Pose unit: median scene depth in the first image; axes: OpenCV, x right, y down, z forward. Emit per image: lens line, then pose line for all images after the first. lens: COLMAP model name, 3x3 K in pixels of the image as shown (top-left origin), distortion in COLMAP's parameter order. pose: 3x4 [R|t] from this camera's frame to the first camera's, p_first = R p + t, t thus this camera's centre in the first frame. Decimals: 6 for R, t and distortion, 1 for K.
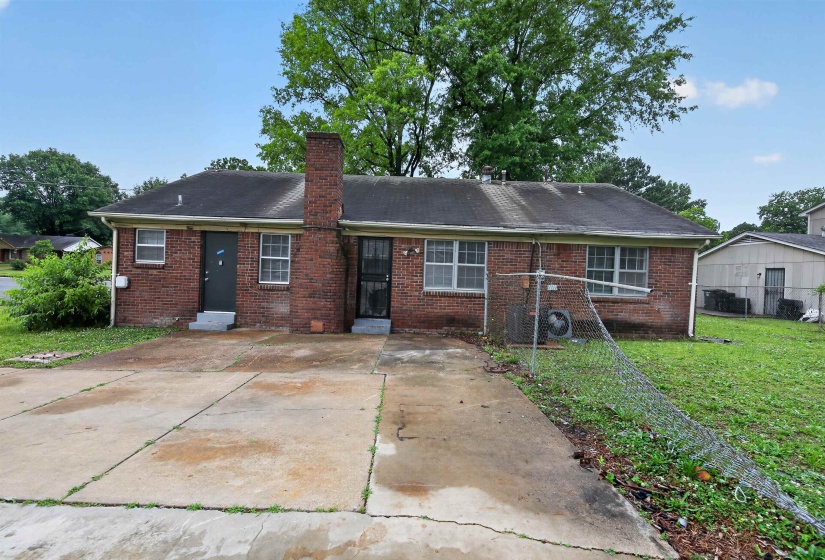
lens RADIAL K [[349.3, 0, 416.3], [0, 349.3, 268.6], [0, 0, 1]] dist [0.001111, 0.000355]
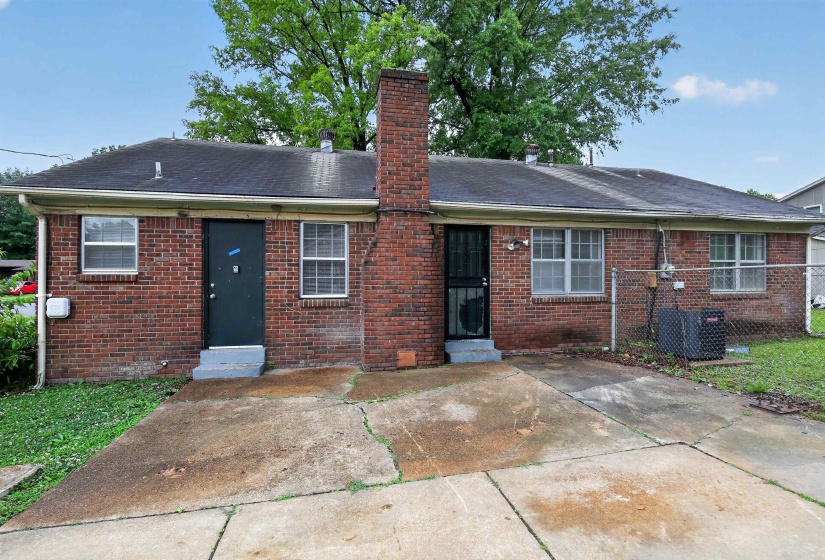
lens RADIAL K [[365.4, 0, 409.3], [0, 365.4, 268.6], [0, 0, 1]] dist [-0.004744, -0.001022]
pose [[0.980191, -0.034652, 0.194999, -0.383315], [0.036000, 0.999346, -0.003373, -0.003682], [-0.194755, 0.010326, 0.980798, 0.291870]]
